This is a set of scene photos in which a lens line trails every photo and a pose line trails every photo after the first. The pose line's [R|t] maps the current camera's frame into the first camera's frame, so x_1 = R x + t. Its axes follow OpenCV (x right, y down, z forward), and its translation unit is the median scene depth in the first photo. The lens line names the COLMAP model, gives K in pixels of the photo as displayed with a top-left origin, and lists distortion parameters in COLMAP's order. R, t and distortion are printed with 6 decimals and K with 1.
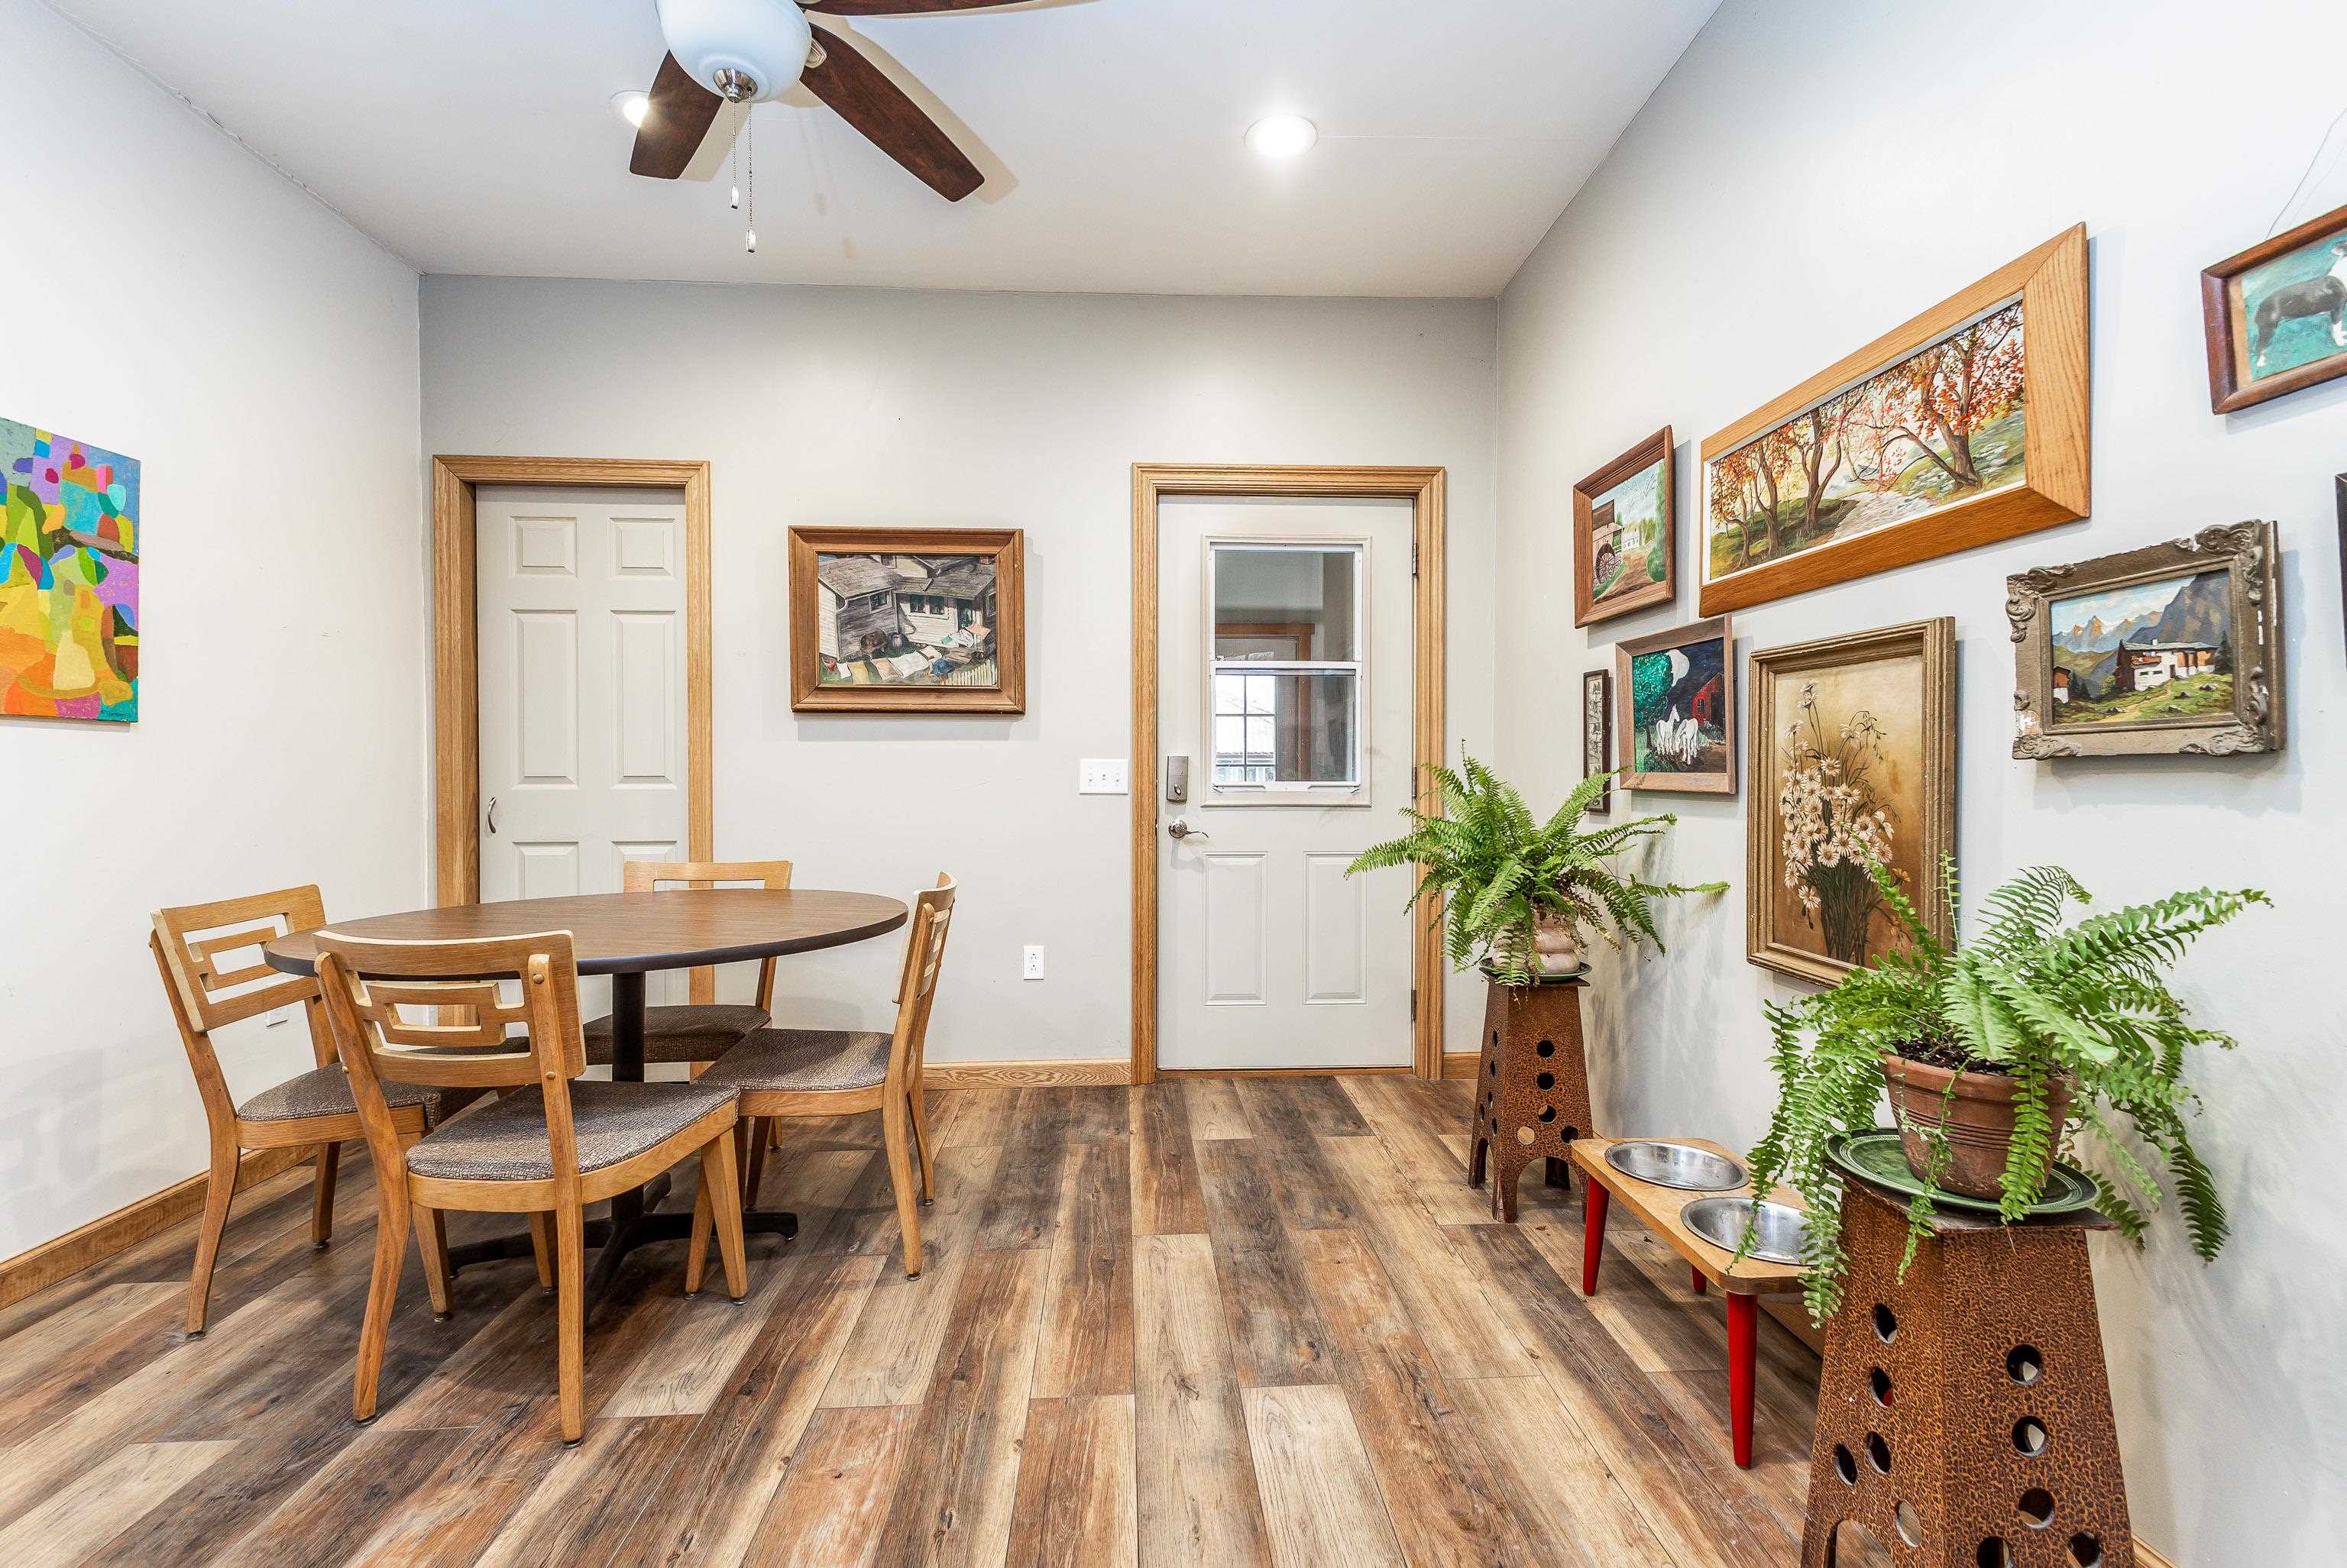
lens RADIAL K [[1036.3, 0, 1177.0], [0, 1036.3, 781.2], [0, 0, 1]] dist [0.010567, -0.002419]
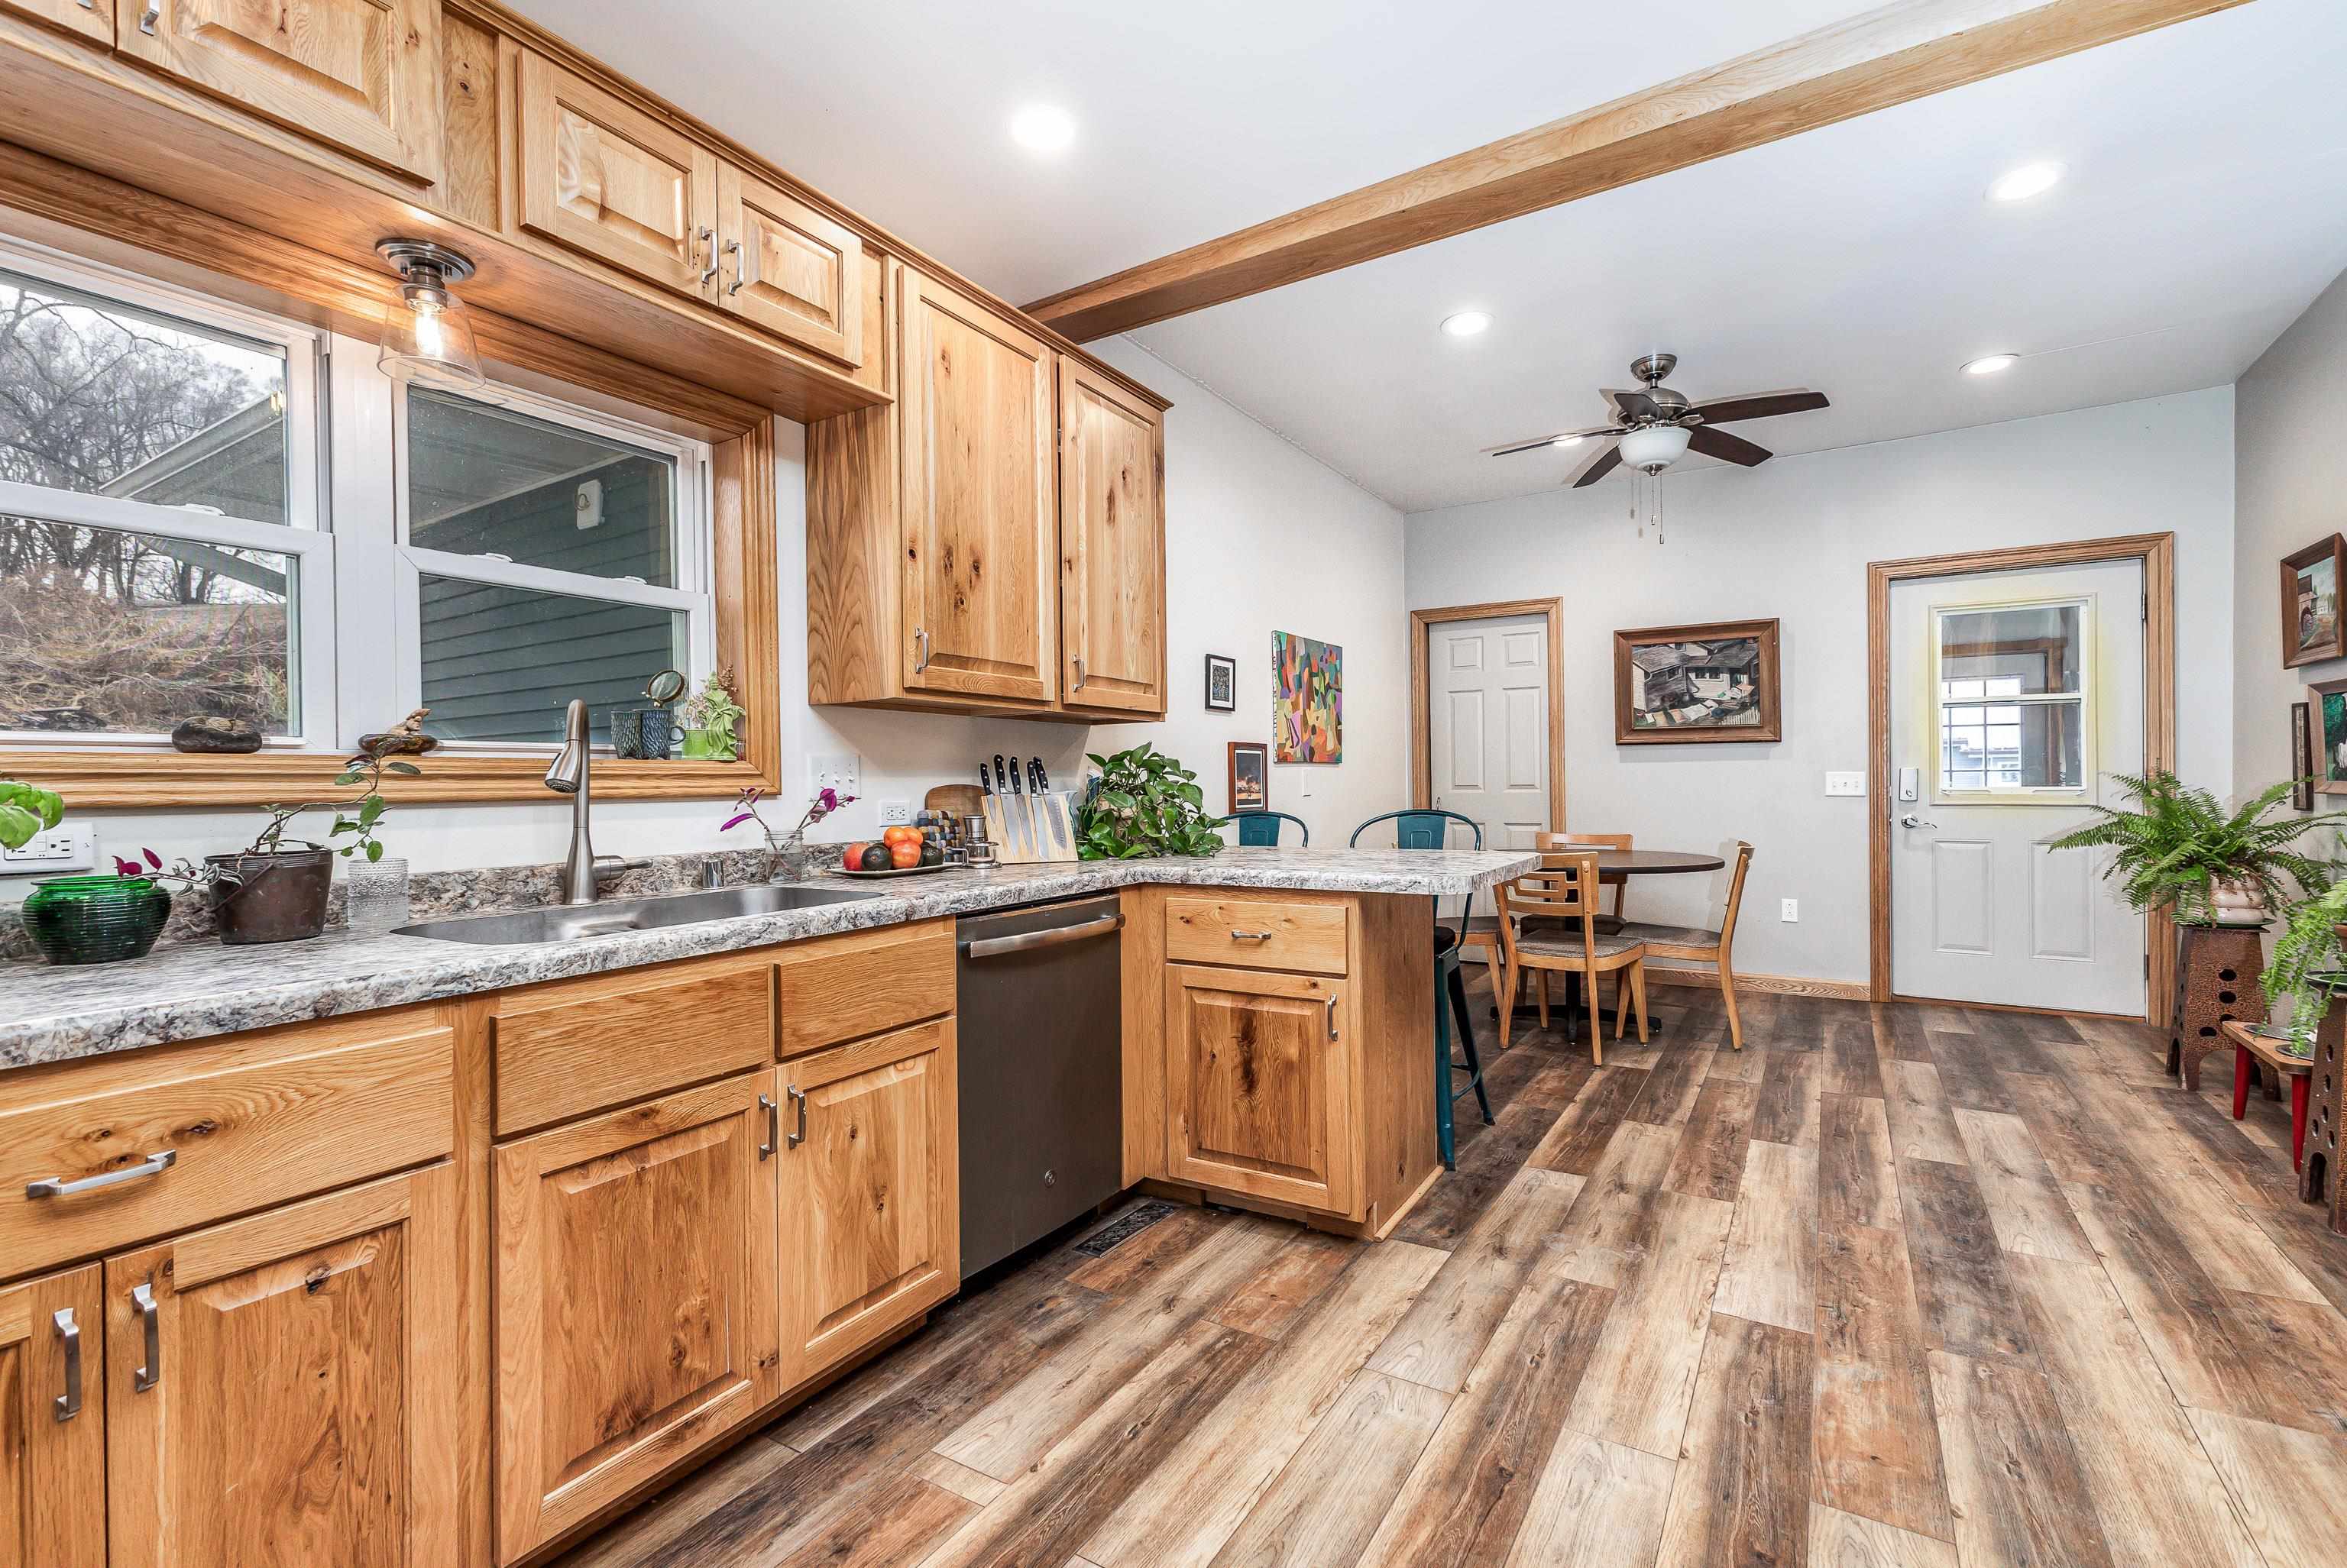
lens RADIAL K [[1036.3, 0, 1180.2], [0, 1036.3, 780.7], [0, 0, 1]] dist [0.010567, -0.002419]
pose [[0.818583, -0.006239, -0.574355, 0.003946], [0.004592, 0.999980, -0.004316, -0.009207], [0.574371, 0.000896, 0.818595, -0.945902]]
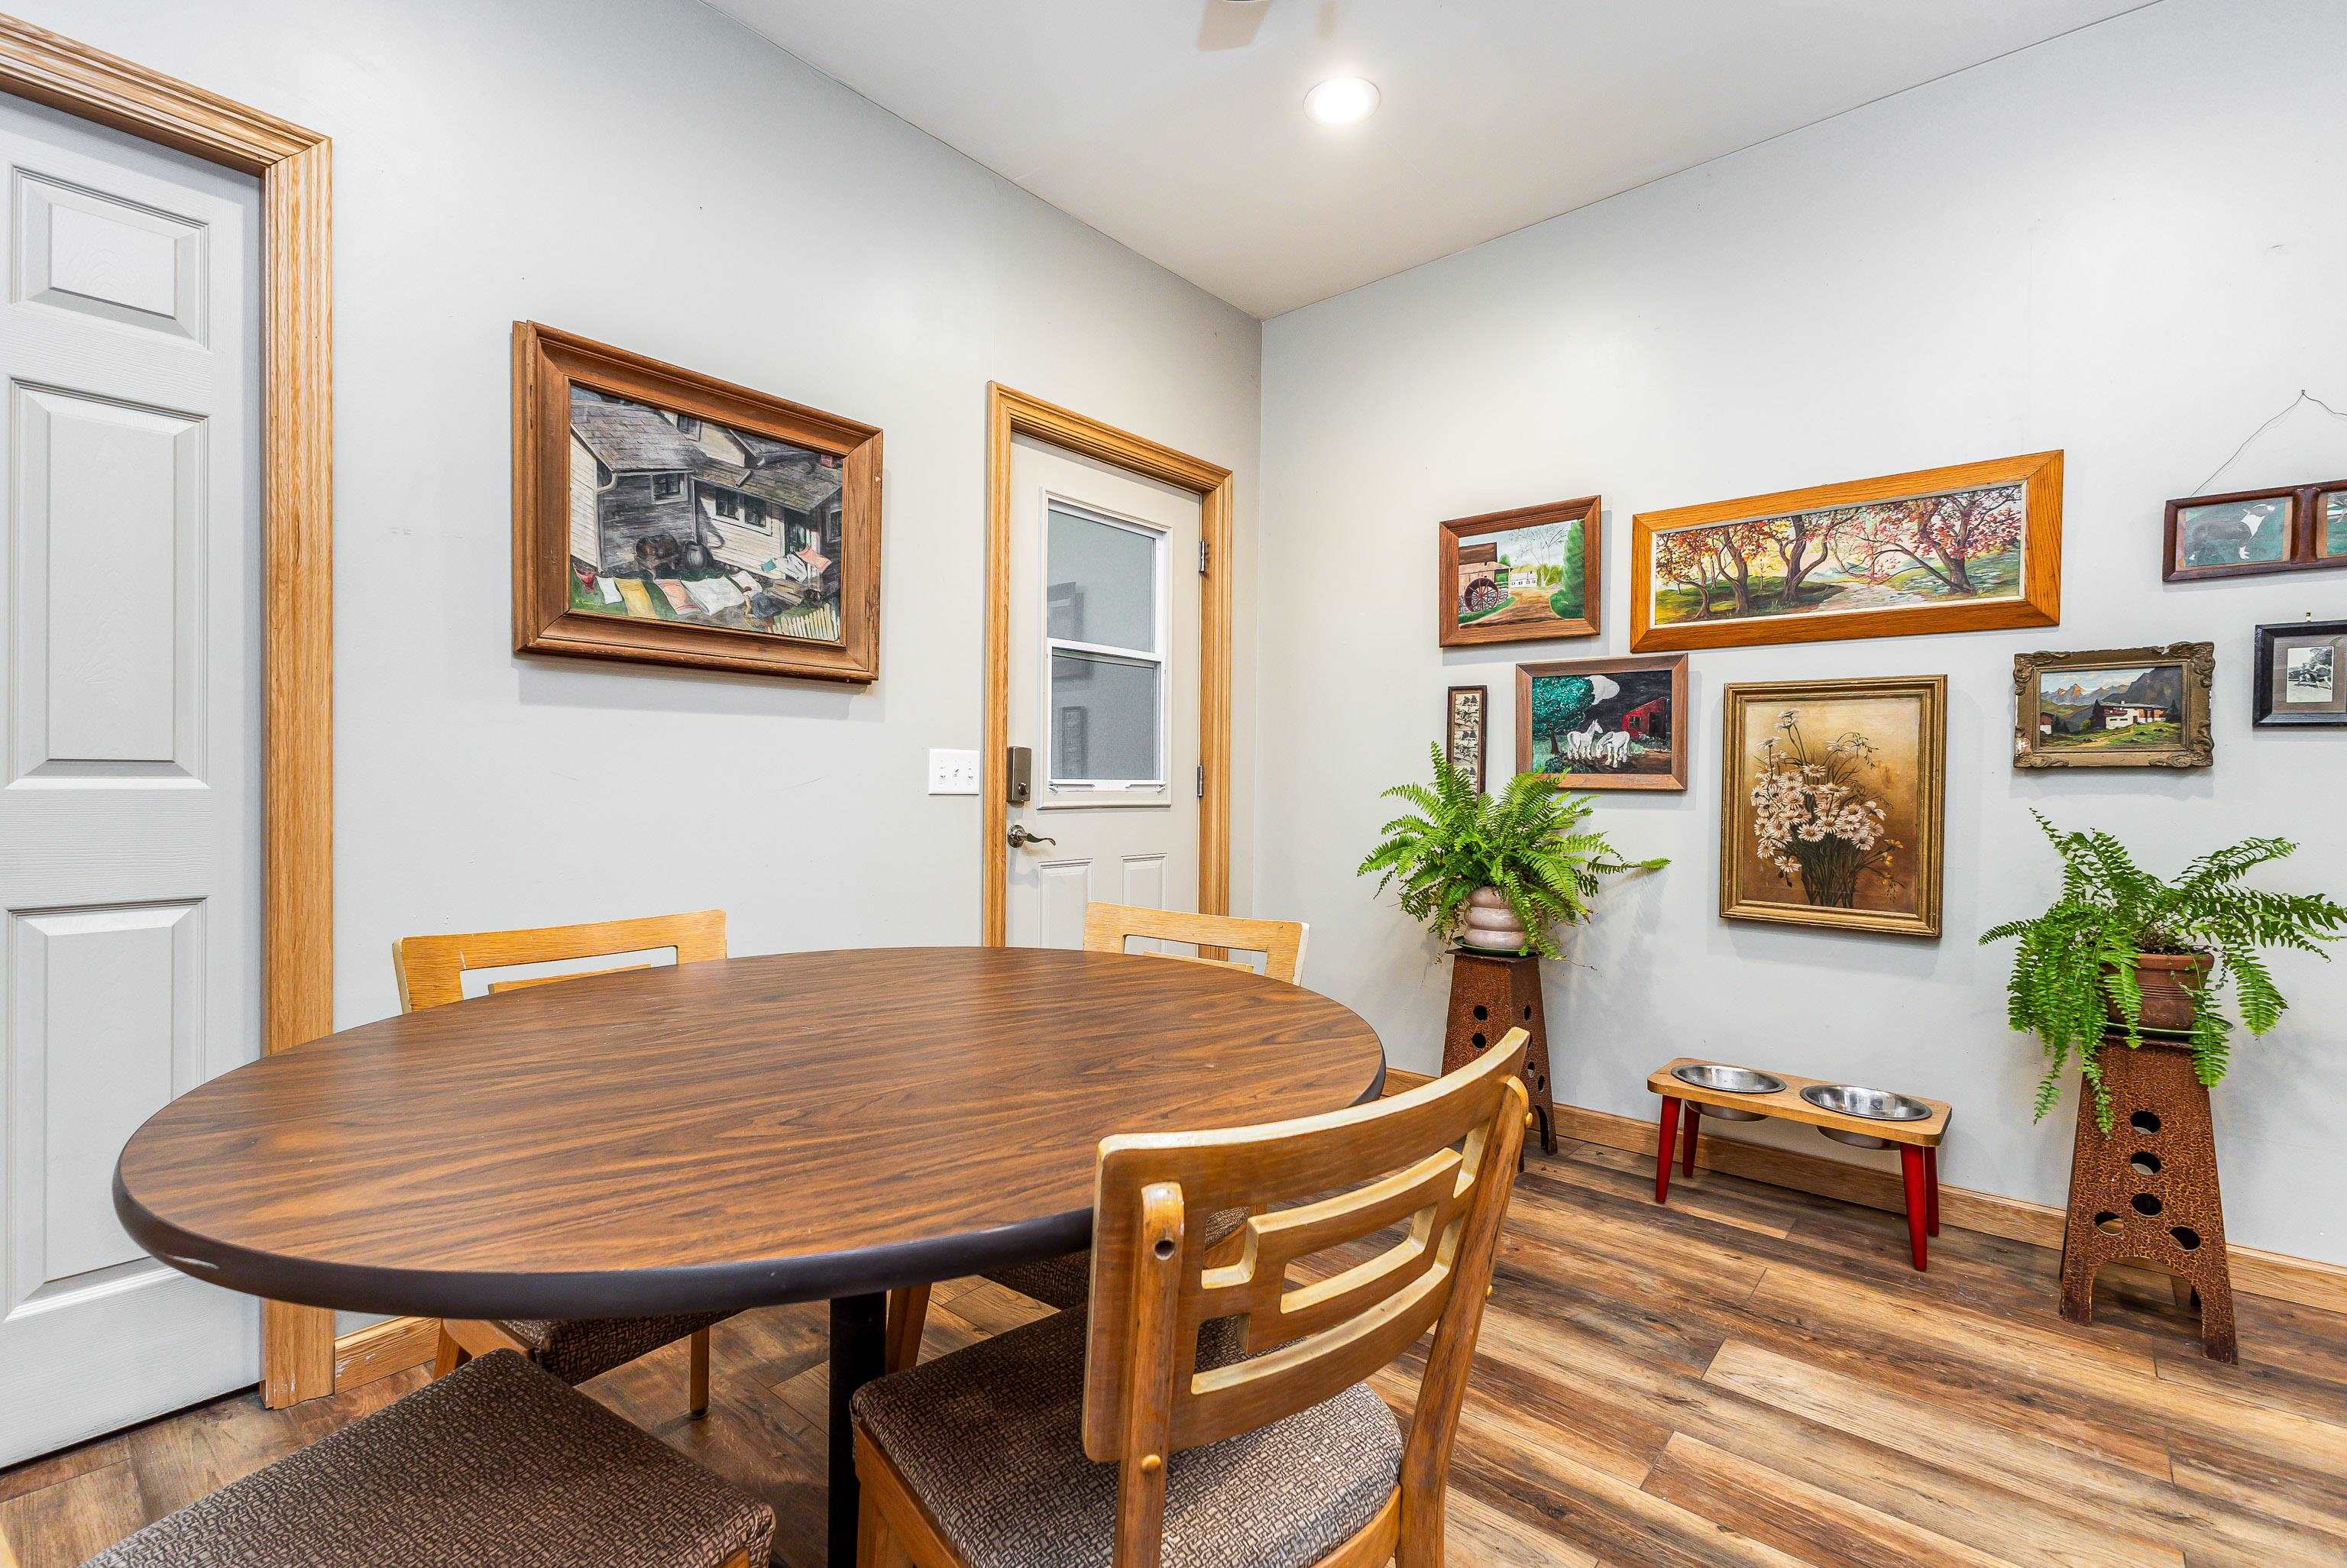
lens RADIAL K [[1036.3, 0, 1179.9], [0, 1036.3, 781.1], [0, 0, 1]] dist [0.010567, -0.002419]
pose [[0.687800, 0.004491, 0.725886, -0.701914], [-0.003595, 0.999990, -0.002780, 0.005222], [-0.725891, -0.000697, 0.687809, 0.460476]]
